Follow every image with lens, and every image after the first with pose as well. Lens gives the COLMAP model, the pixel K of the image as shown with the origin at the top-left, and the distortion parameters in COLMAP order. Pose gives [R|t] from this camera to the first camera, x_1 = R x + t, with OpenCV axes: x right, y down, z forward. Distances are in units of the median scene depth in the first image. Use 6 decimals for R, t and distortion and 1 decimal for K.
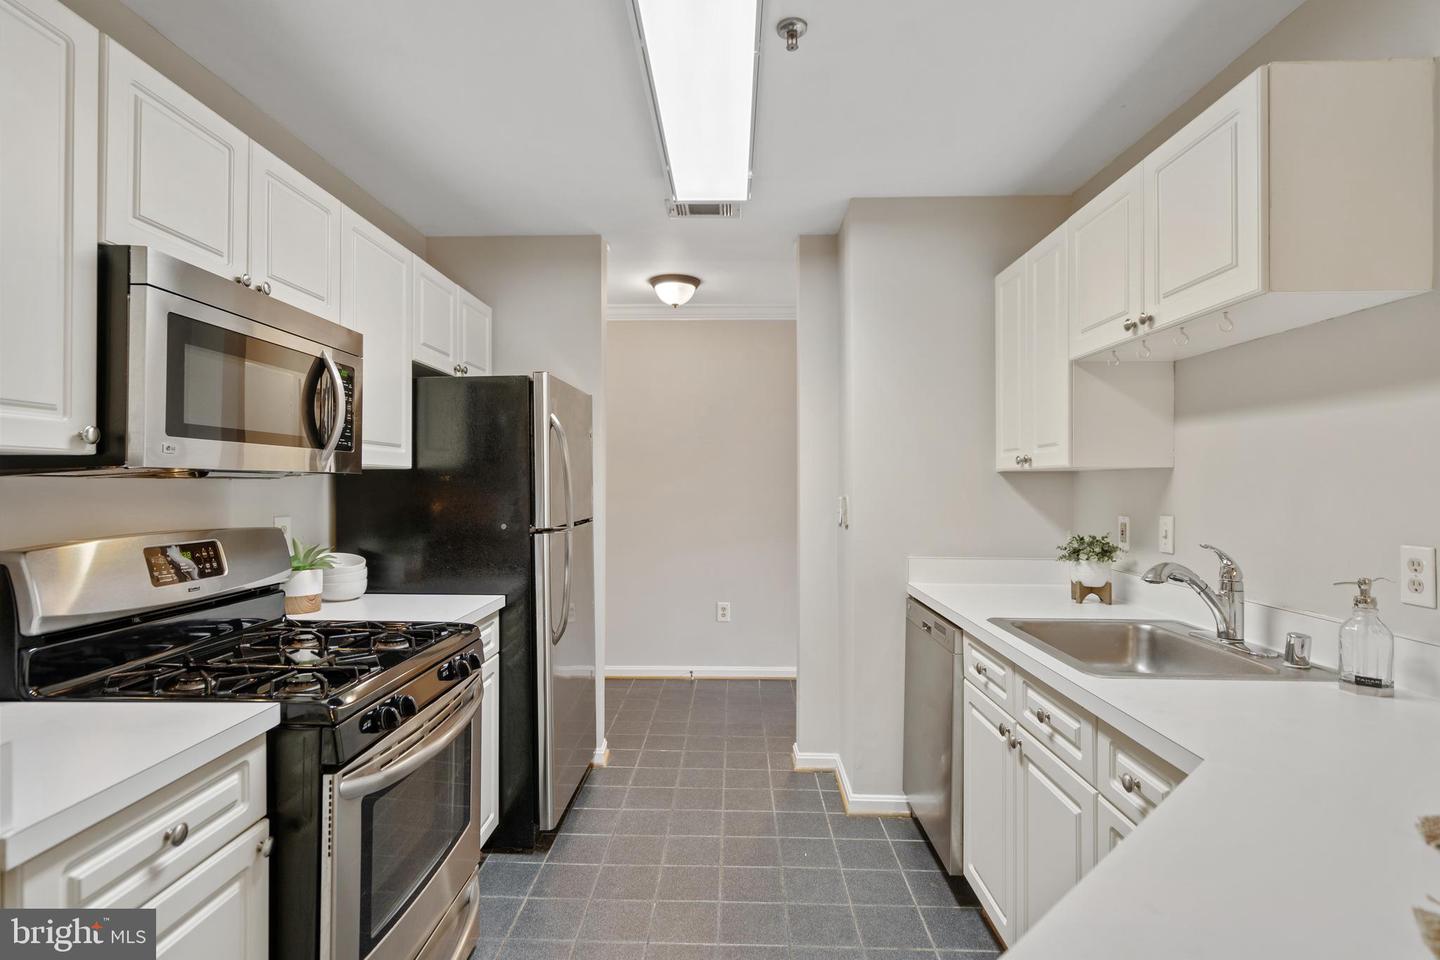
lens RADIAL K [[728.7, 0, 720.0], [0, 728.7, 480.0], [0, 0, 1]] dist [-0.001919, -0.000139]
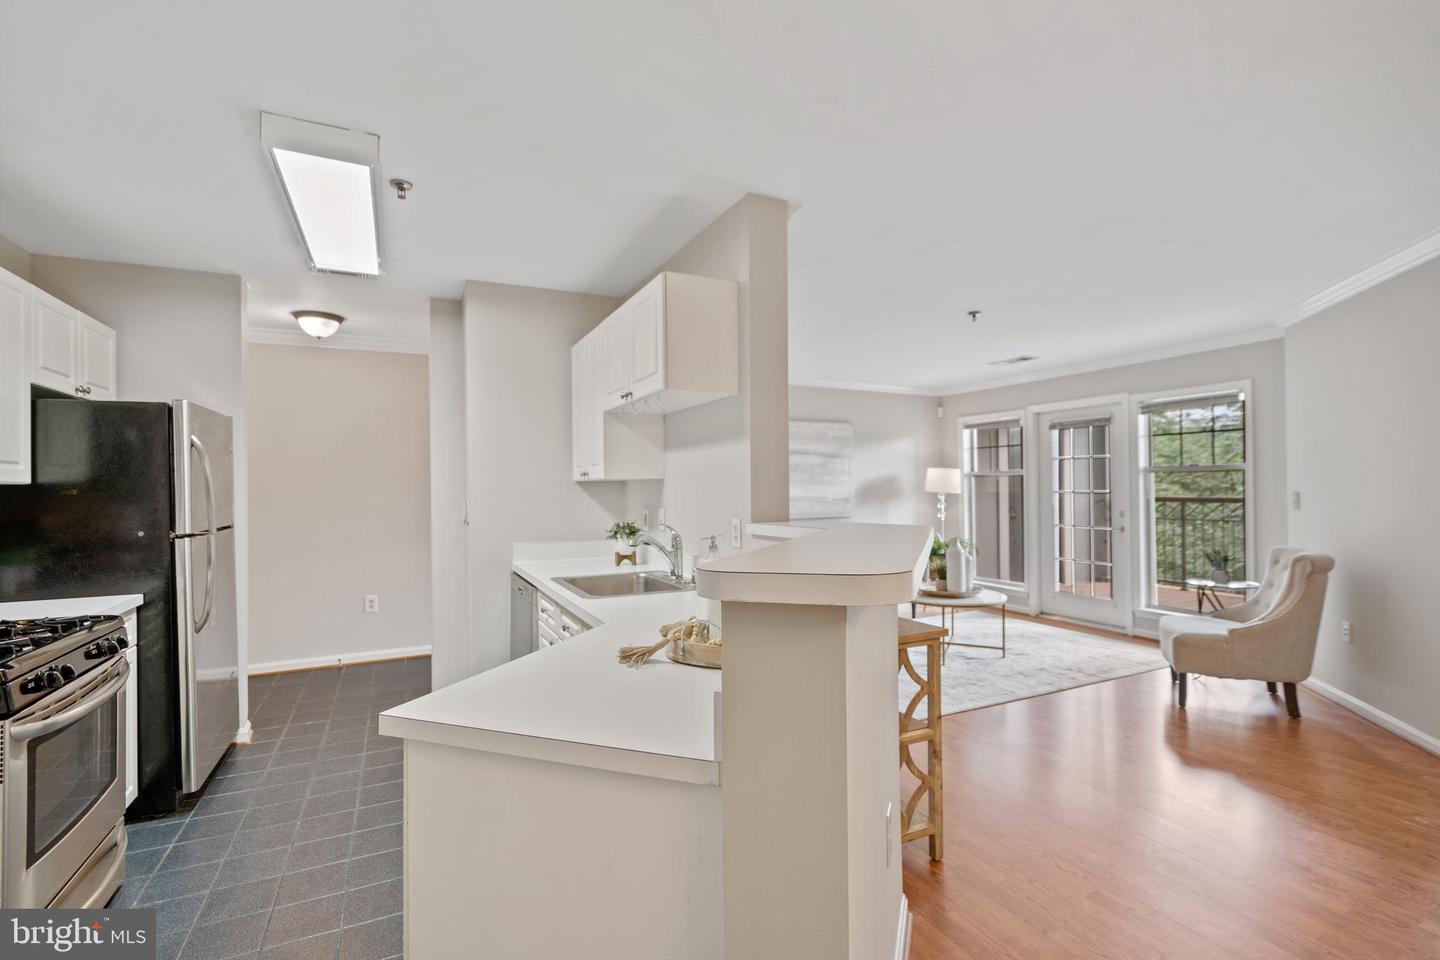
lens RADIAL K [[666.0, 0, 720.0], [0, 666.0, 480.0], [0, 0, 1]] dist [-0.002545, 0.000136]
pose [[0.892236, -0.008089, 0.451497, 0.042741], [0.012027, 0.999911, -0.005852, -0.003367], [-0.451409, 0.010651, 0.892253, -0.340651]]
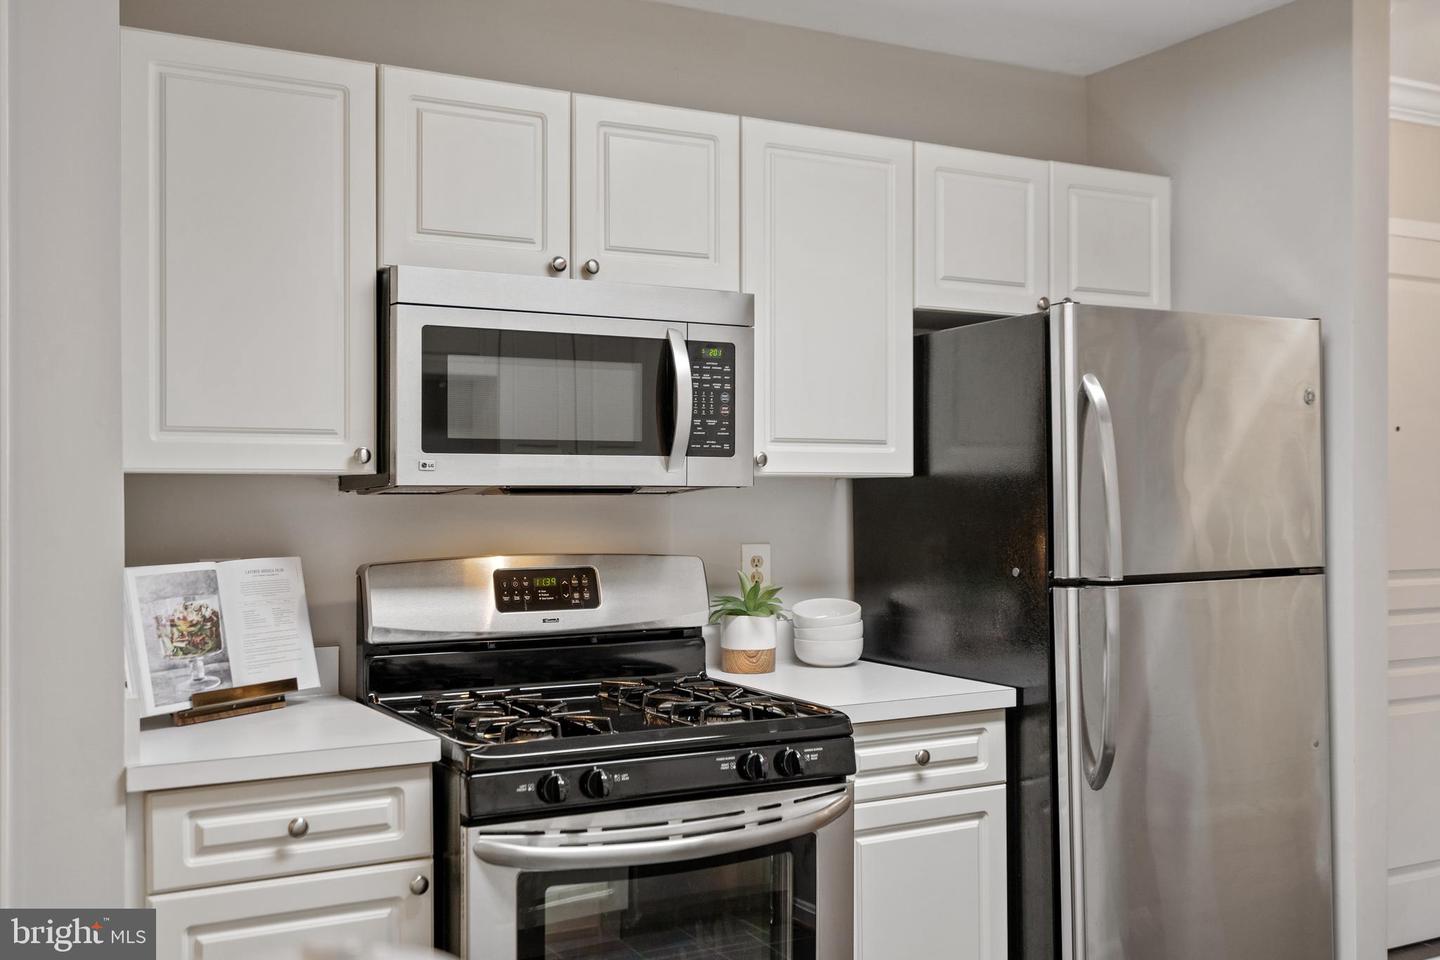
lens RADIAL K [[1437.3, 0, 657.9], [0, 1437.3, 488.1], [0, 0, 1]] dist [0.011391, 0.014485]
pose [[0.500150, -0.004999, -0.865924, 0.579874], [0.006097, 0.999979, -0.002251, -0.003608], [0.865917, -0.004154, 0.500170, 0.166631]]
